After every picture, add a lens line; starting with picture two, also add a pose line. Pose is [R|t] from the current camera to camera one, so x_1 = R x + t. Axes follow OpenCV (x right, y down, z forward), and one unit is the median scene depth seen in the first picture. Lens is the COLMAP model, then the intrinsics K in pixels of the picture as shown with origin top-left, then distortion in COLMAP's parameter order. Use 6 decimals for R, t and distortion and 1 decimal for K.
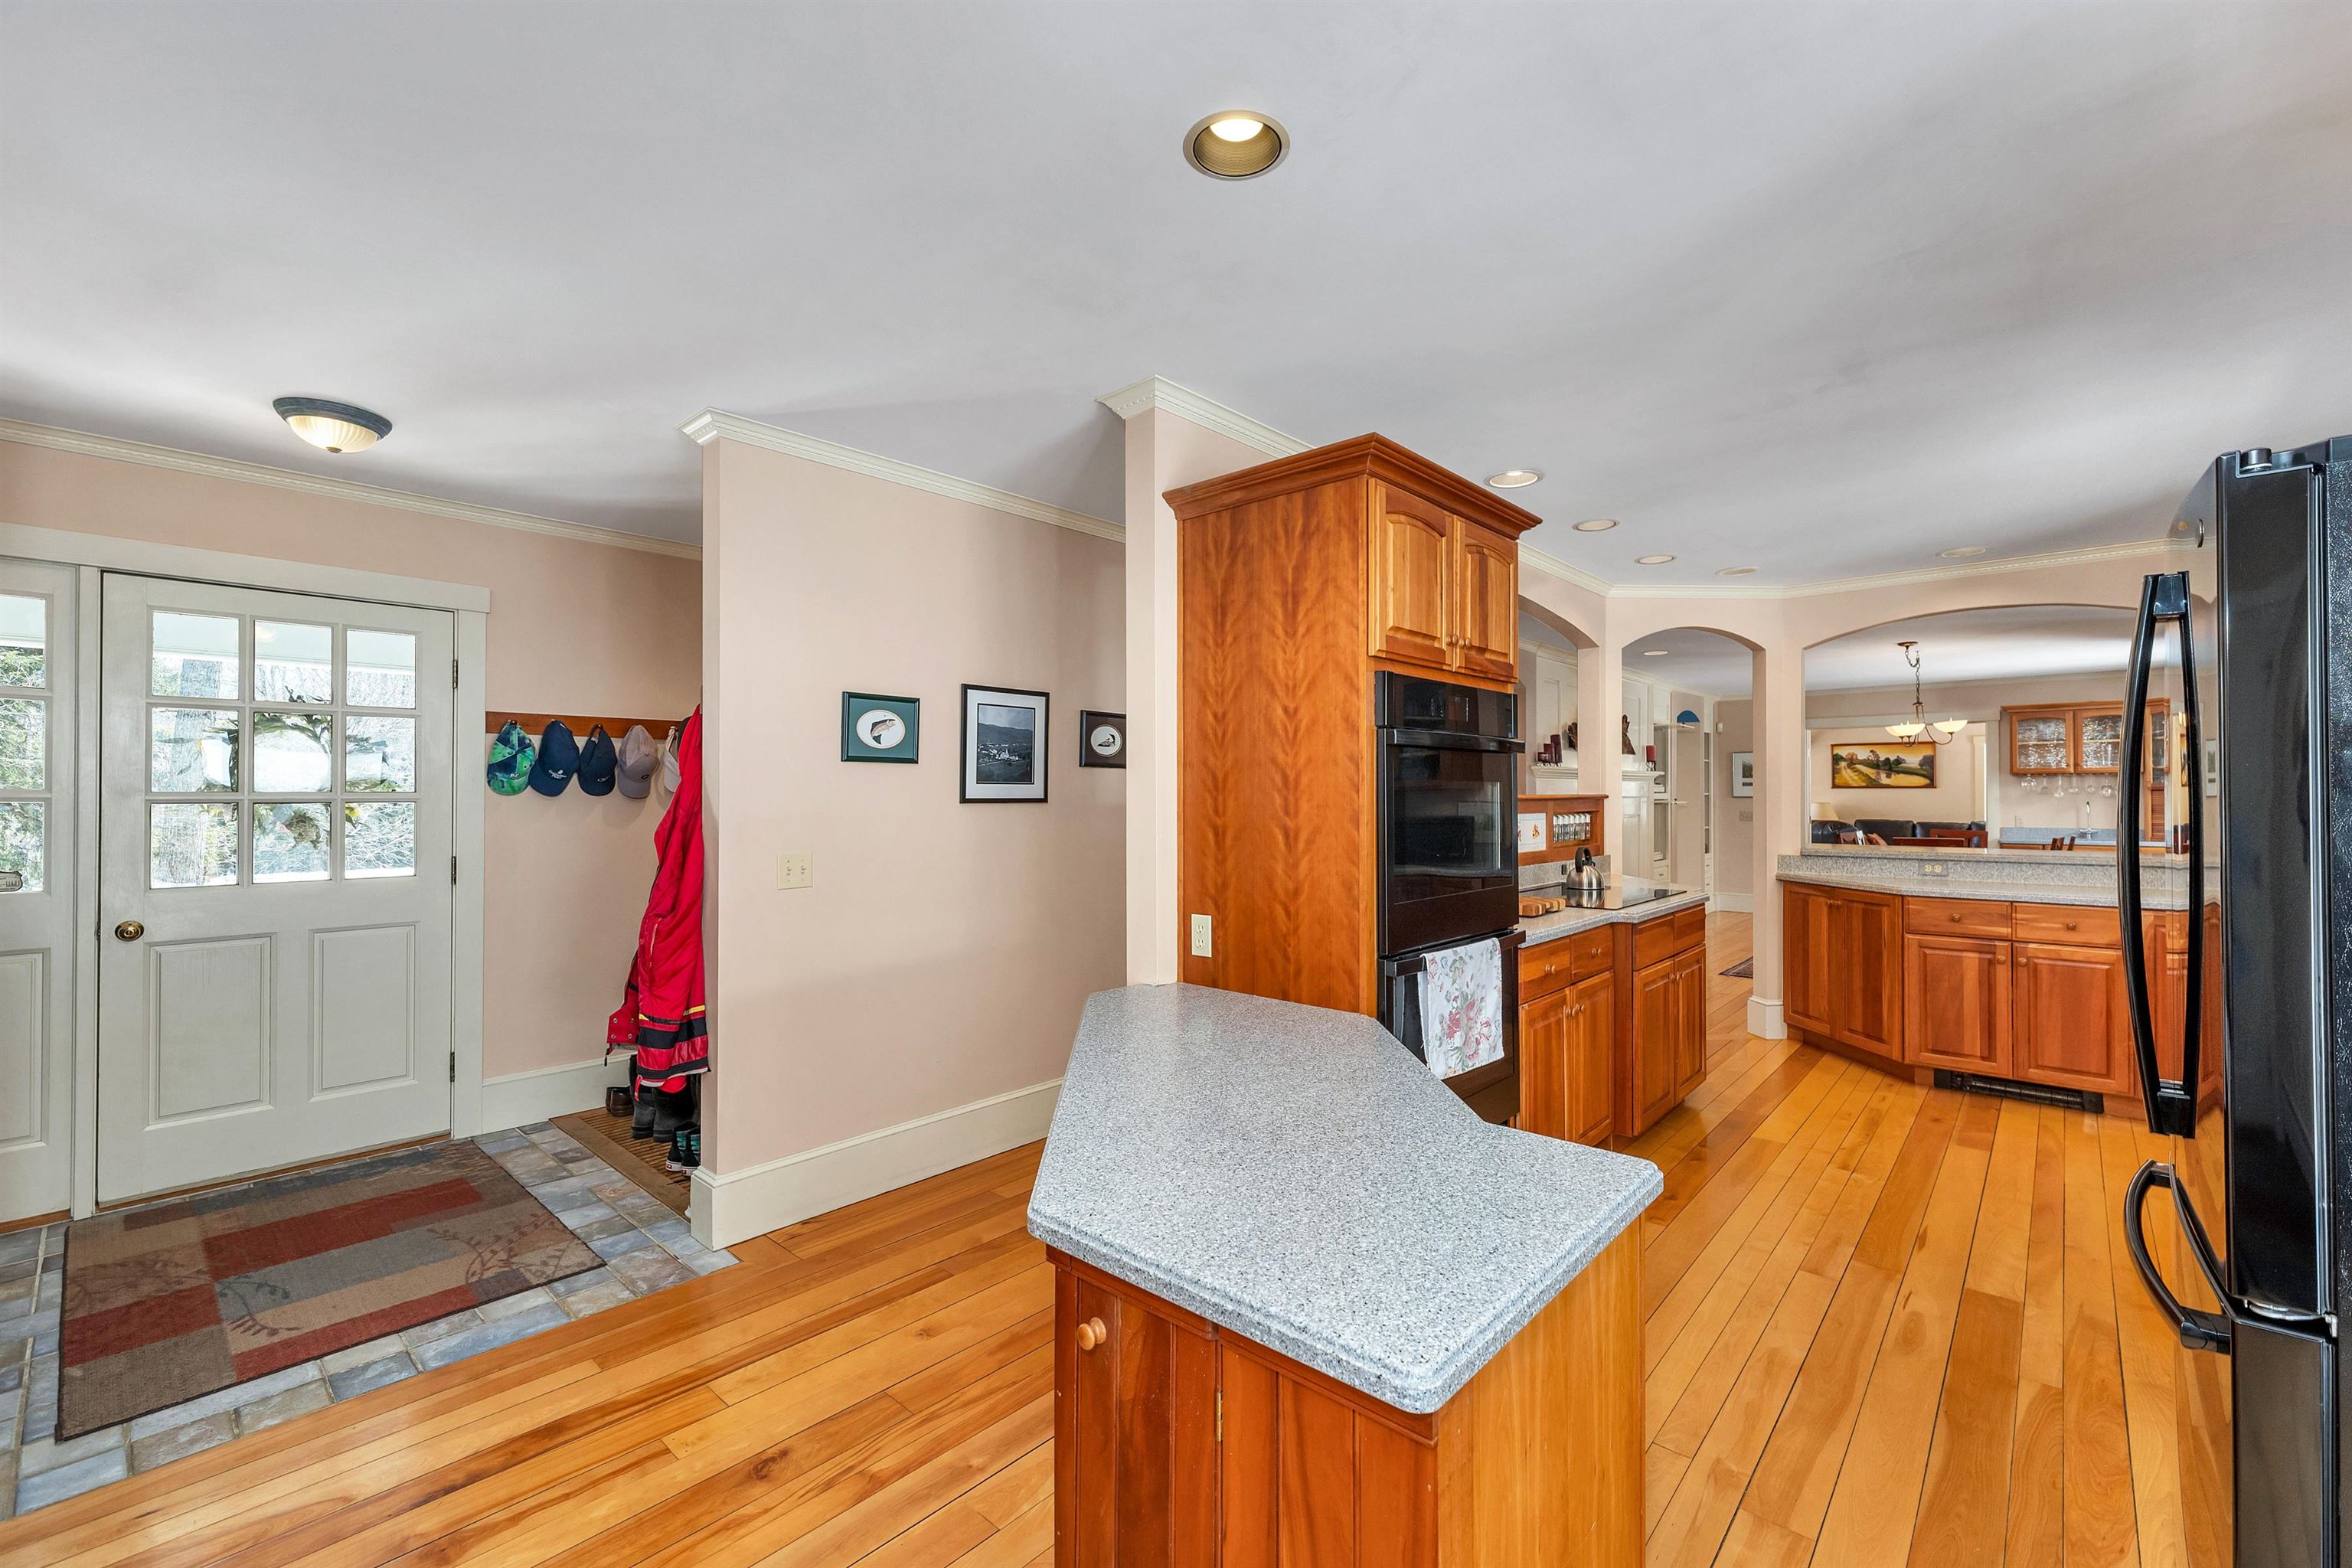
lens RADIAL K [[980.3, 0, 1189.5], [0, 980.3, 785.0], [0, 0, 1]] dist [0.000984, 0.000098]
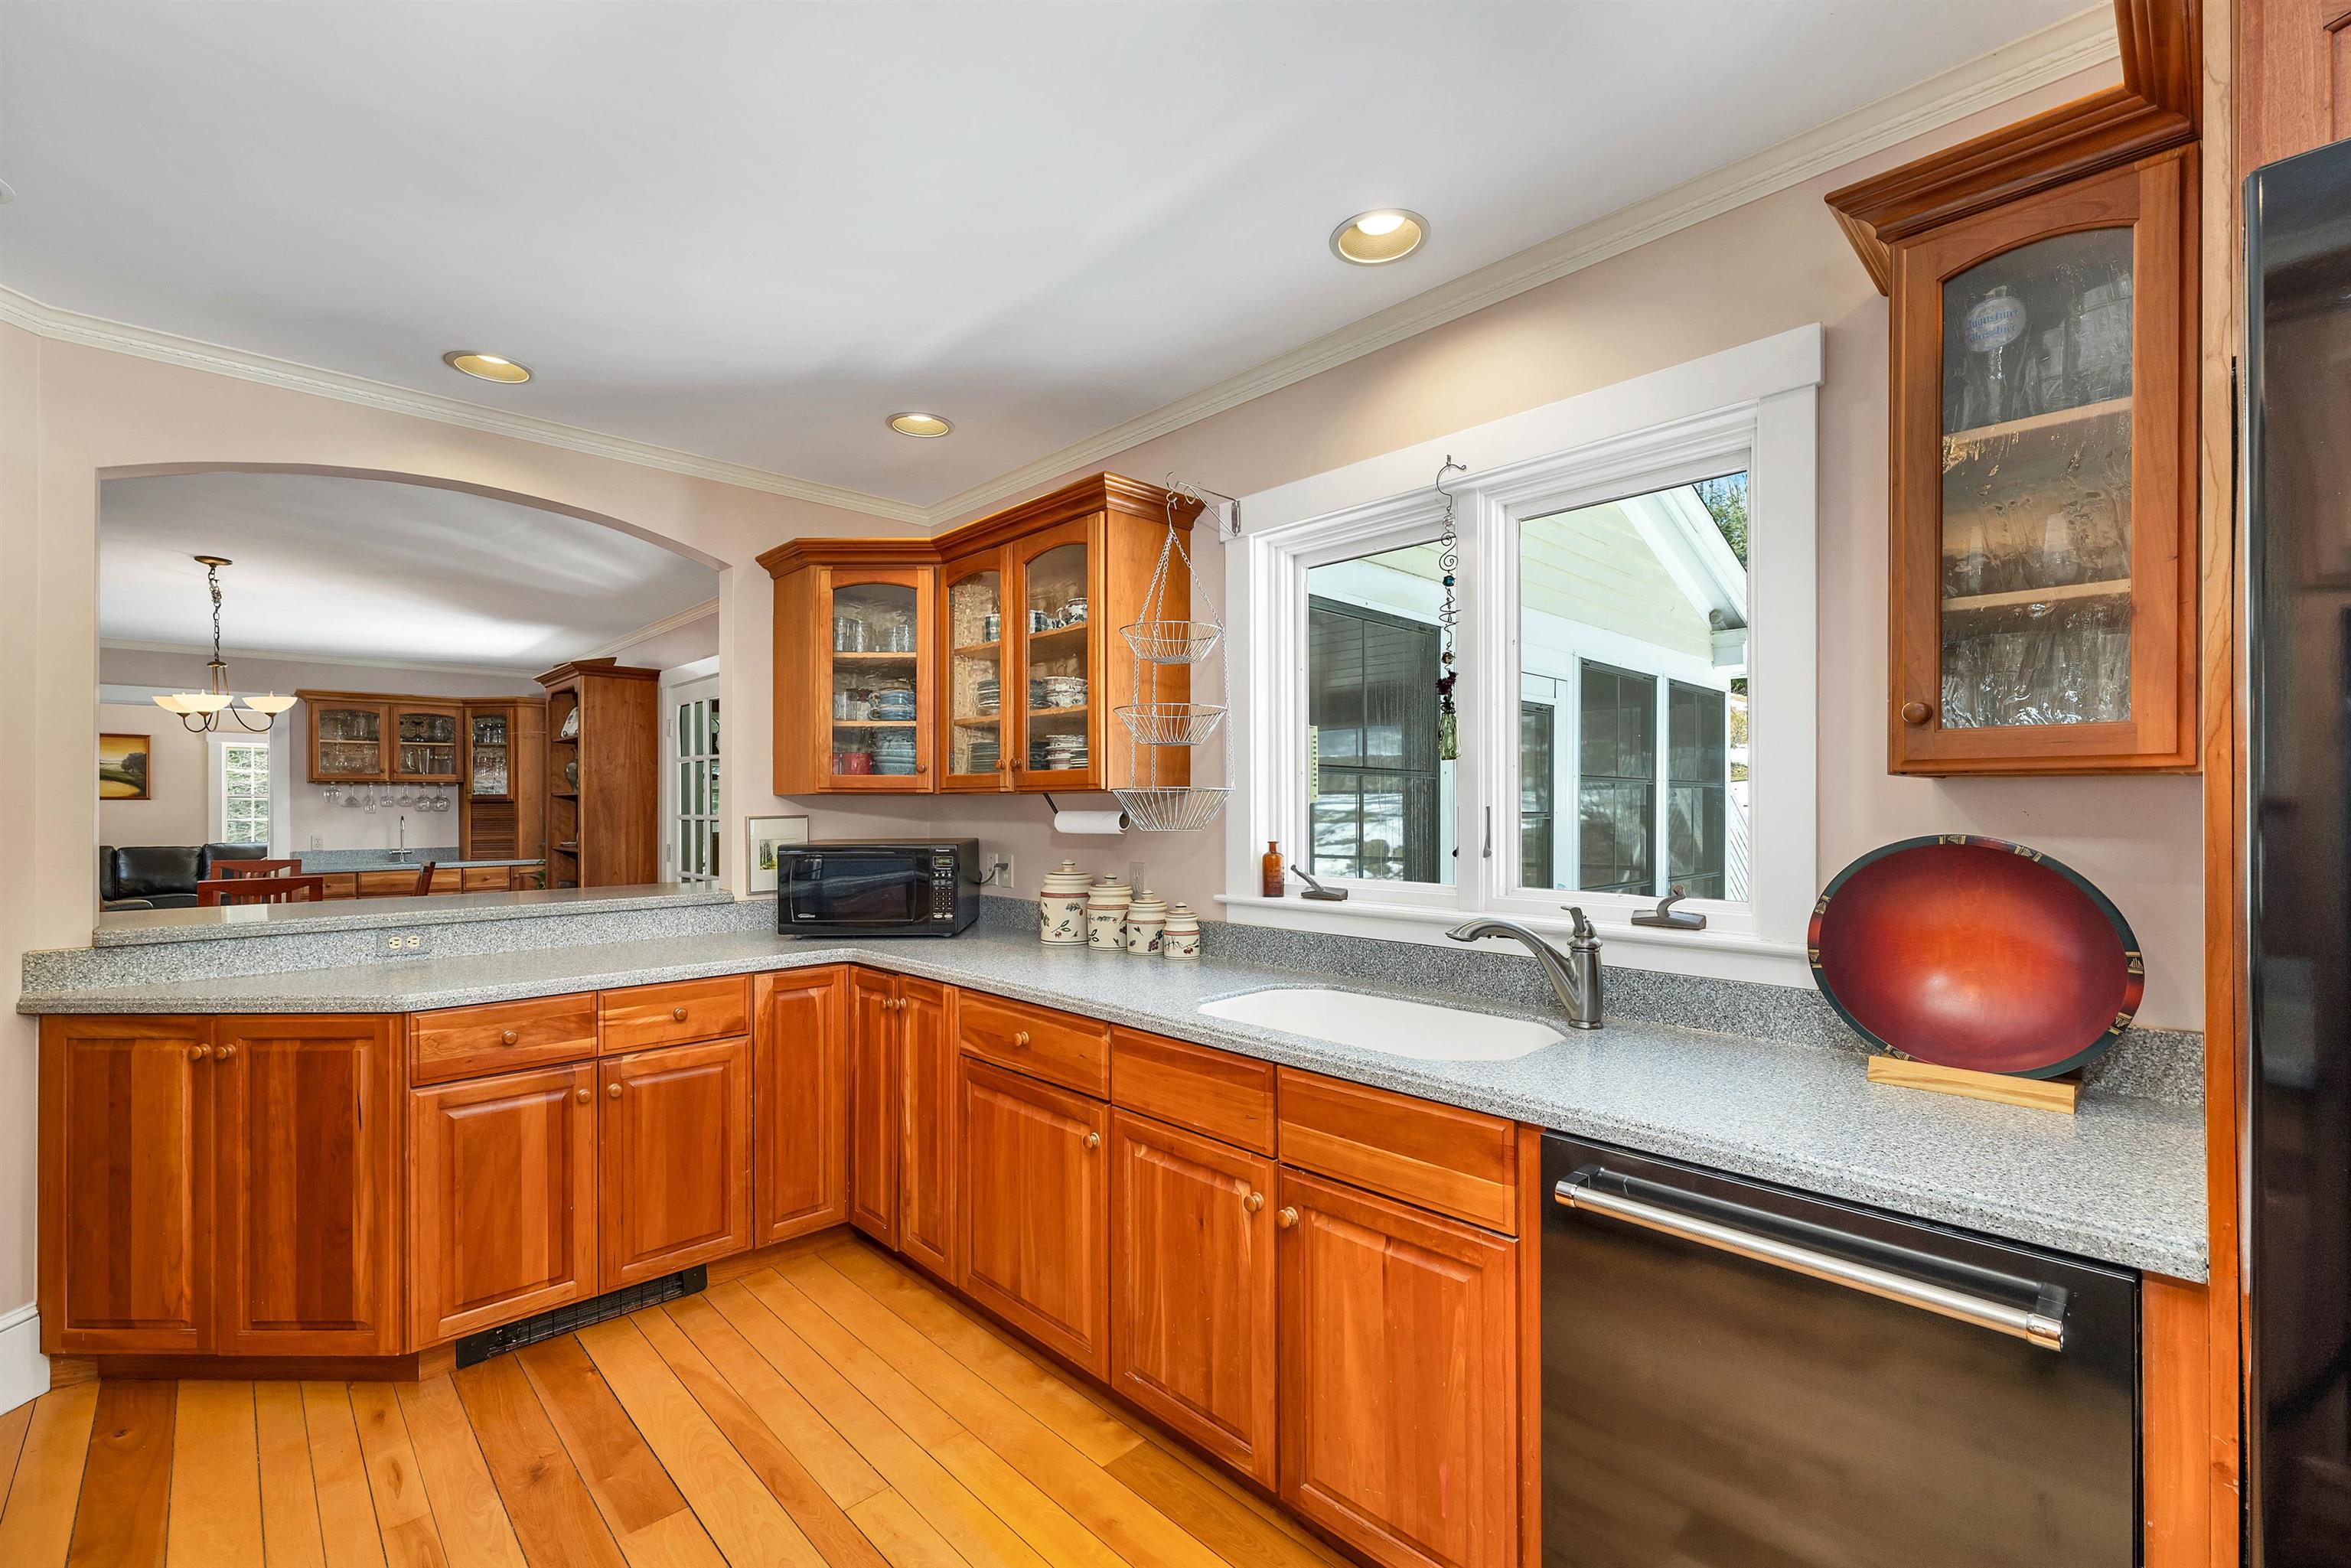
lens RADIAL K [[994.3, 0, 1182.3], [0, 994.3, 806.4], [0, 0, 1]] dist [0.001009, 0.000160]
pose [[0.072141, 0.001385, 0.997393, 0.081697], [-0.008587, 0.999963, -0.000767, 0.002005], [-0.997357, -0.008509, 0.072150, 0.182151]]
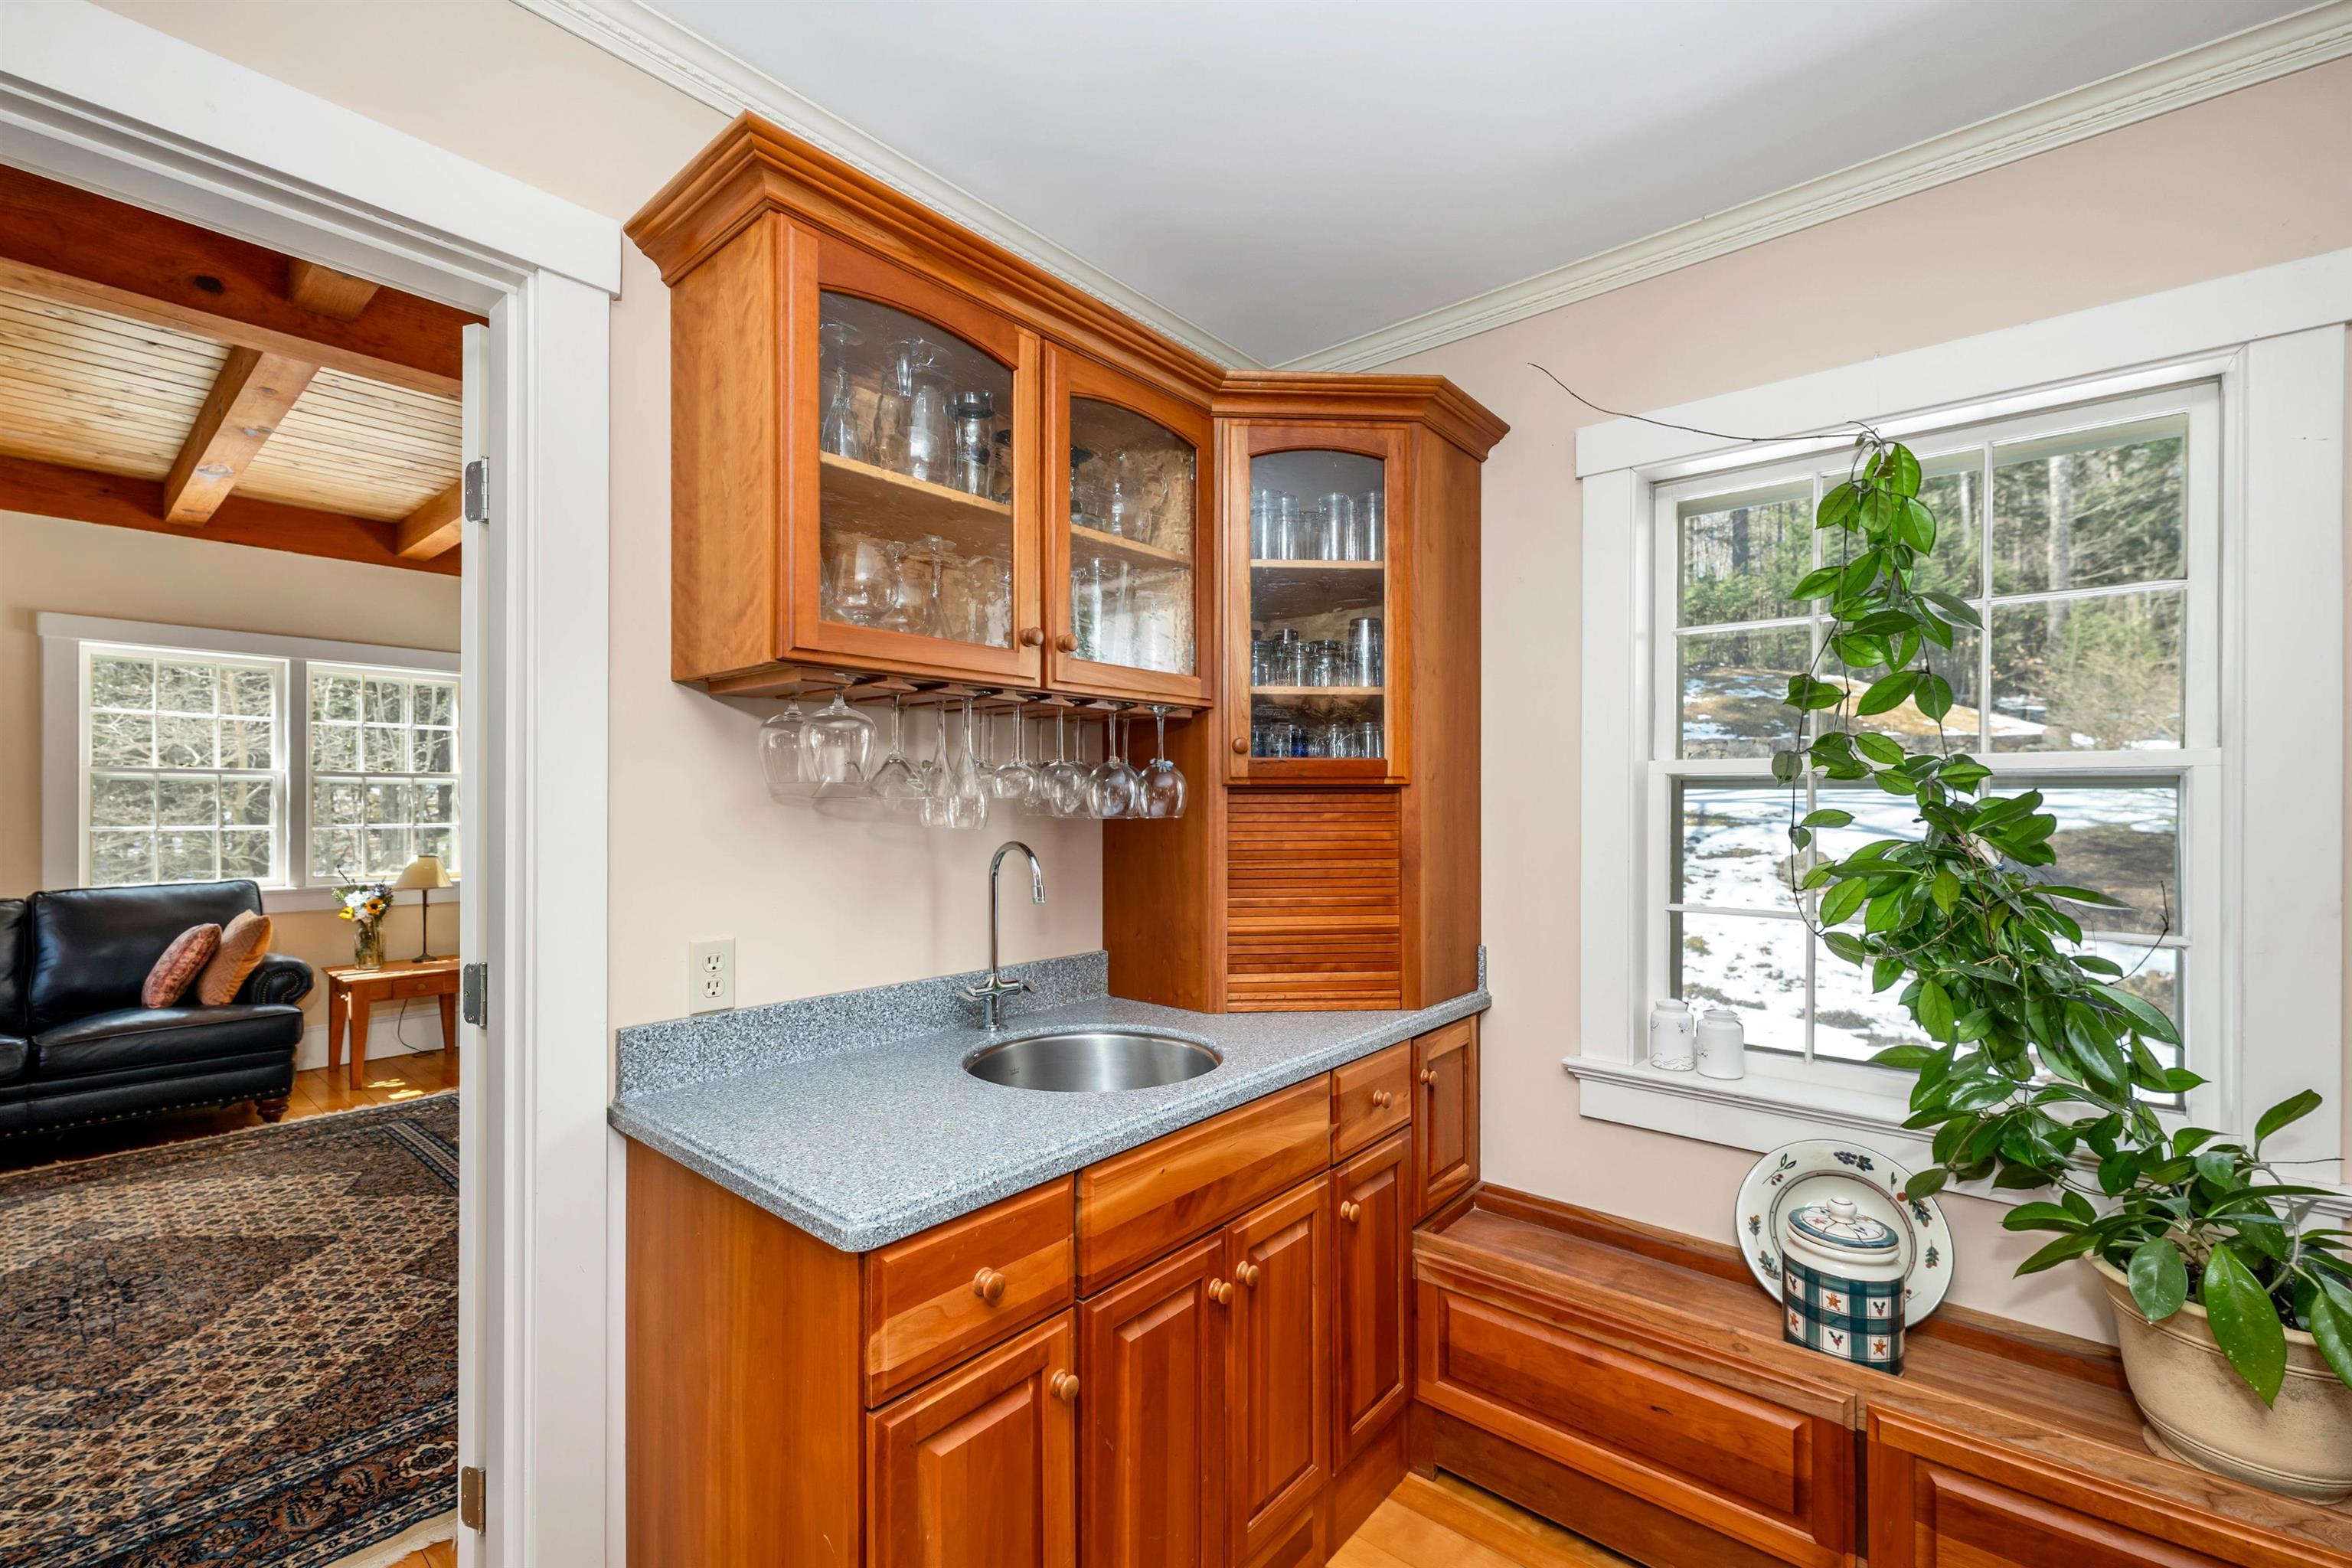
lens RADIAL K [[981.0, 0, 1173.3], [0, 981.0, 807.3], [0, 0, 1]] dist [0.002596, 0.000144]
pose [[-0.026203, -0.002801, 0.999653, 0.459277], [-0.014222, 0.999896, 0.002429, 0.005424], [-0.999555, -0.014153, -0.026240, 0.621655]]
